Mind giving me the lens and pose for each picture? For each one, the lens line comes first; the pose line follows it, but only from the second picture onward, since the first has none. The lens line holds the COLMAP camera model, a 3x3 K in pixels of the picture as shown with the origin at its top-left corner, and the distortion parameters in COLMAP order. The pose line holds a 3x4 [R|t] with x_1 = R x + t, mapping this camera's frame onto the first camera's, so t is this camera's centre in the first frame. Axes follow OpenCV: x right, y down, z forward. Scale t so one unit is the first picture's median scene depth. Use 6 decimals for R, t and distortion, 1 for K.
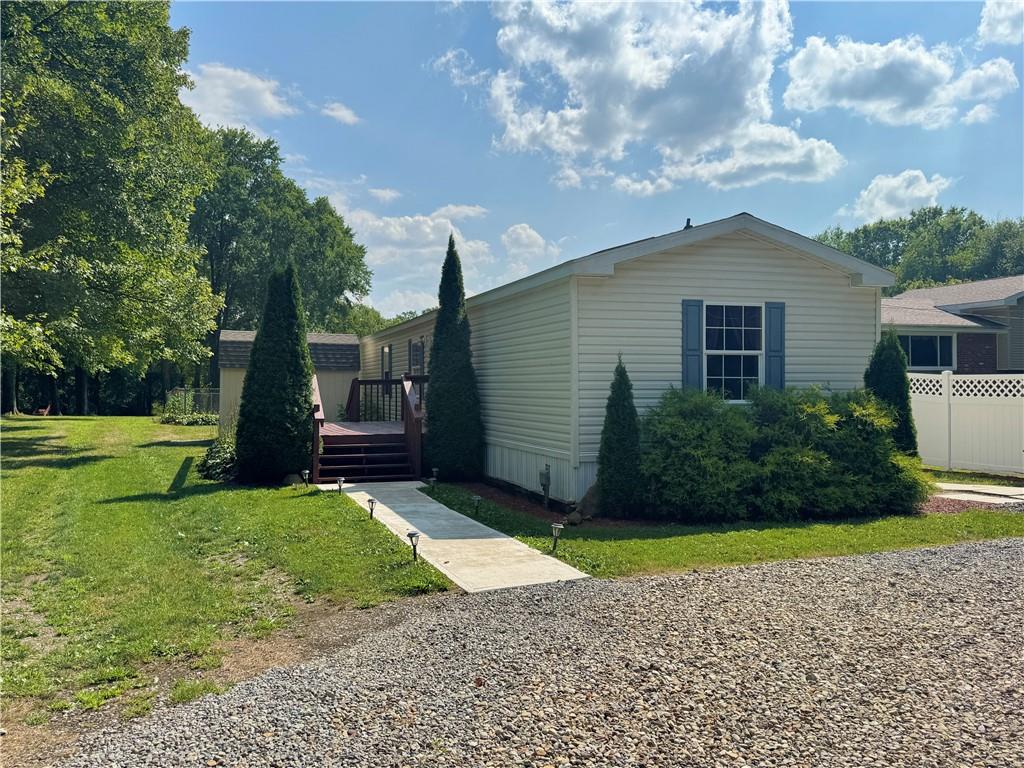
lens RADIAL K [[891.0, 0, 512.0], [0, 891.0, 384.0], [0, 0, 1]] dist [0.113908, -0.001558]
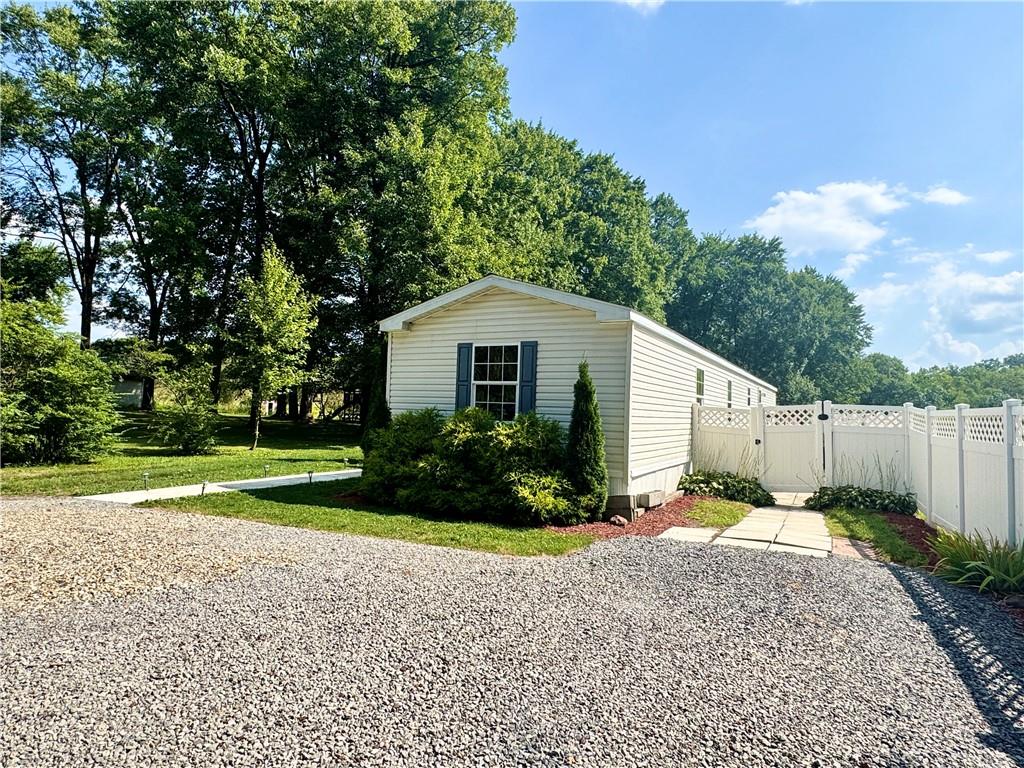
lens RADIAL K [[646.6, 0, 512.0], [0, 646.6, 384.0], [0, 0, 1]] dist [0.003193, 0.001649]
pose [[0.707356, -0.016522, -0.706665, 0.904708], [-0.022714, 0.998679, -0.046085, 0.008608], [0.706493, 0.048650, 0.706046, 0.365767]]
